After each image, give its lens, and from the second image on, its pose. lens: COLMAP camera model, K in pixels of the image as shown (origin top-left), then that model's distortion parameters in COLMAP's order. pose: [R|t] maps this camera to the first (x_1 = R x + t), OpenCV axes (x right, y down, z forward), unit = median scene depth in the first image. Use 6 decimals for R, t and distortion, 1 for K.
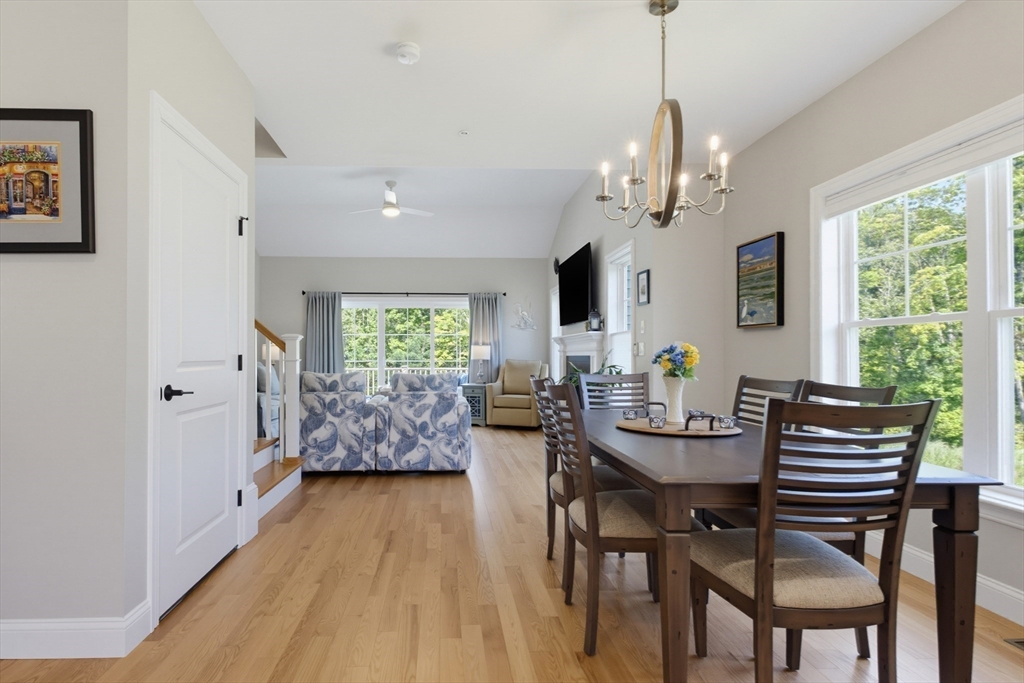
lens RADIAL K [[521.9, 0, 463.0], [0, 521.9, 351.9], [0, 0, 1]] dist [0.013231, -0.000908]
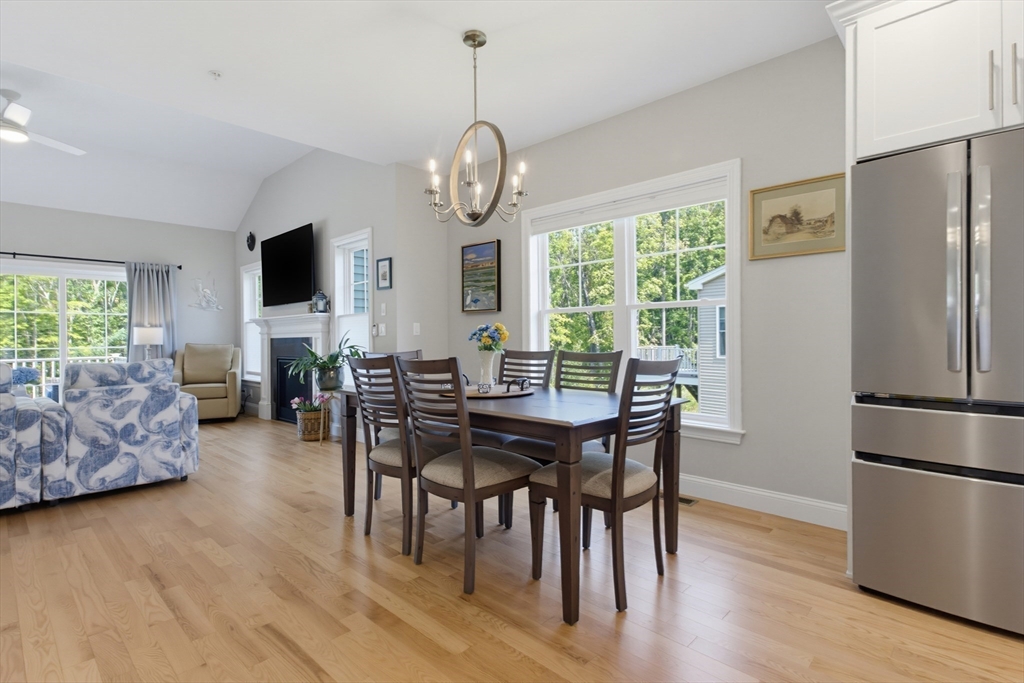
lens RADIAL K [[495.0, 0, 520.6], [0, 495.0, 339.4], [0, 0, 1]] dist [0.009608, -0.001512]
pose [[0.712615, -0.014937, 0.701397, -0.176932], [0.008846, 0.999885, 0.012306, 0.004019], [-0.701500, -0.002565, 0.712665, 0.062152]]
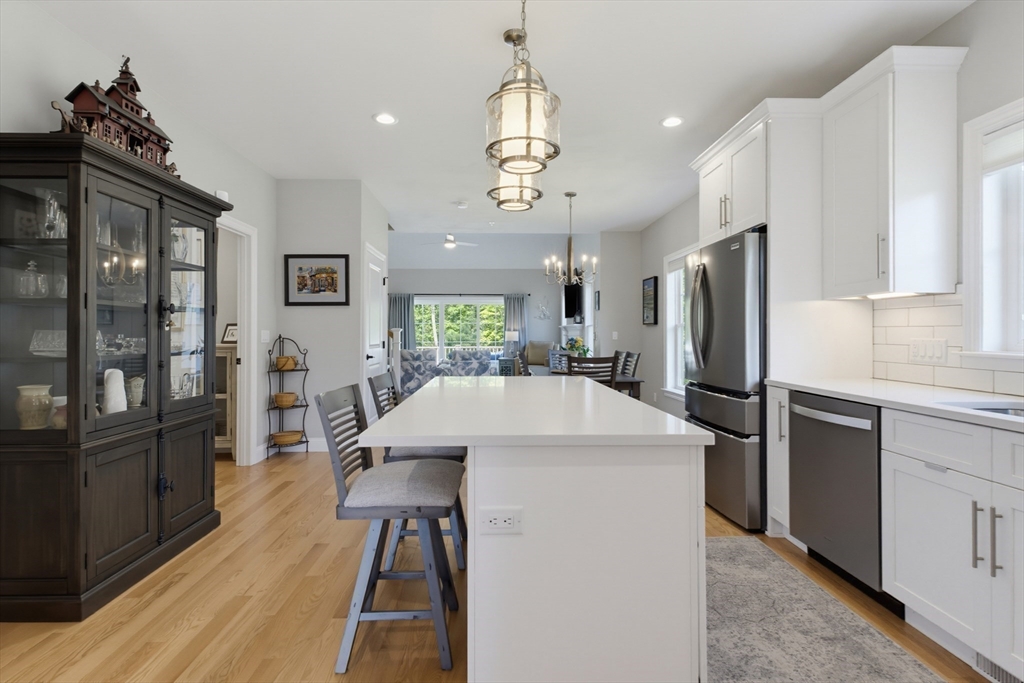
lens RADIAL K [[495.0, 0, 508.5], [0, 495.0, 333.6], [0, 0, 1]] dist [0.009608, -0.001512]
pose [[0.999983, -0.001070, -0.005681, 0.059189], [0.001094, 0.999990, 0.004285, -0.020466], [0.005676, -0.004291, 0.999975, -0.641313]]
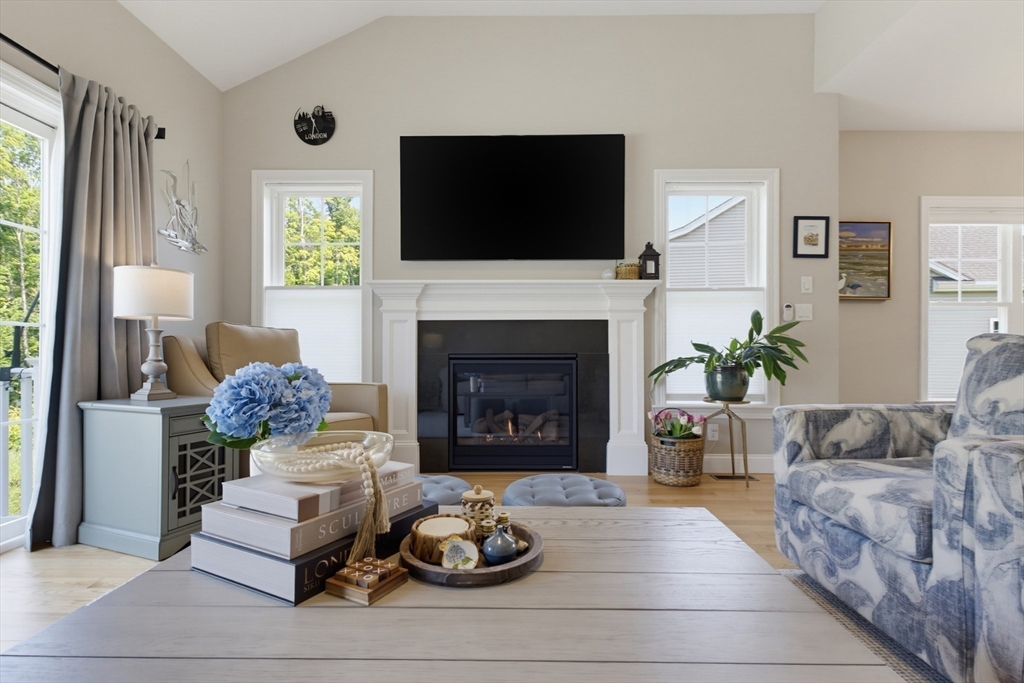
lens RADIAL K [[495.0, 0, 512.5], [0, 495.0, 343.5], [0, 0, 1]] dist [0.009608, -0.001512]
pose [[0.043747, 0.011389, 0.998978, -0.436912], [-0.010321, 0.999887, -0.010947, 0.054443], [-0.998989, -0.009832, 0.043860, 1.408680]]
